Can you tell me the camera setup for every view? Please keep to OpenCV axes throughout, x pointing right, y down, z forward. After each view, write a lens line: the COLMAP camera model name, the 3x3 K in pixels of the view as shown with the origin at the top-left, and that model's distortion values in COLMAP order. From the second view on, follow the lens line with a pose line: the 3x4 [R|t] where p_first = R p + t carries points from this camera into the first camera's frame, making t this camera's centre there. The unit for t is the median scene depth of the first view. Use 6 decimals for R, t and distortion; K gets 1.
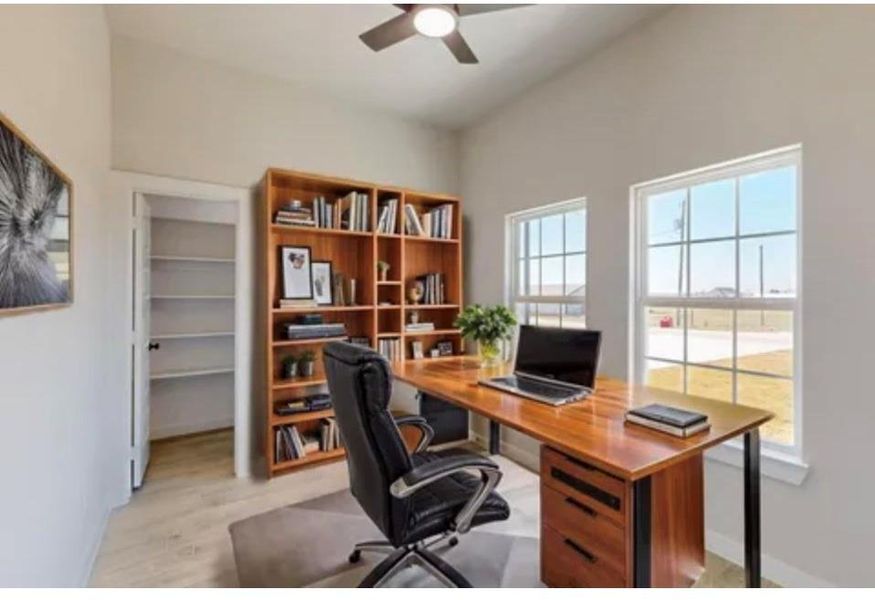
lens RADIAL K [[389.9, 0, 437.5], [0, 389.9, 300.0], [0, 0, 1]] dist [-0.000043, 0.000010]
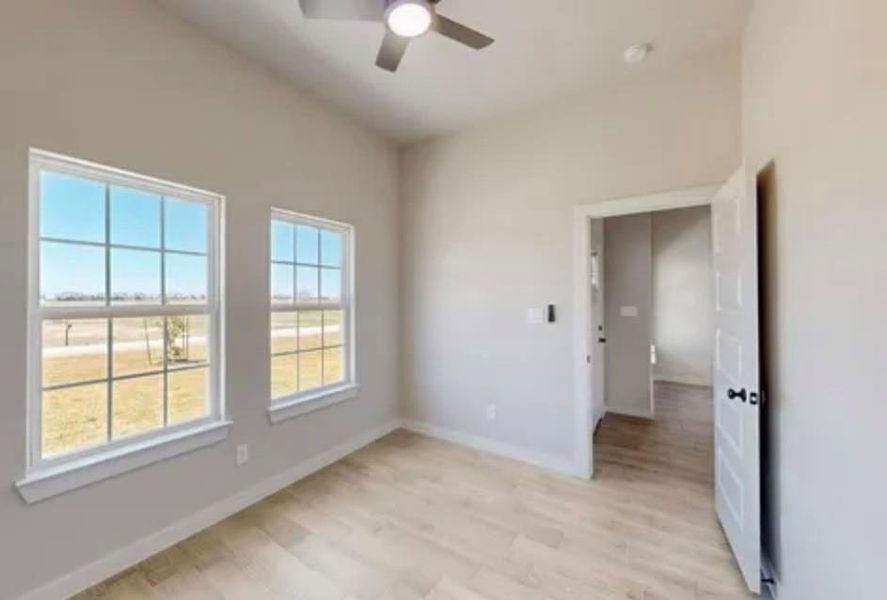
lens RADIAL K [[337.0, 0, 443.5], [0, 337.0, 300.0], [0, 0, 1]] dist [0.000336, 0.000039]
pose [[-0.439740, -0.005243, 0.898110, -0.671391], [0.019809, 0.999683, 0.015535, -0.030860], [-0.897907, 0.024622, -0.439497, 1.096962]]
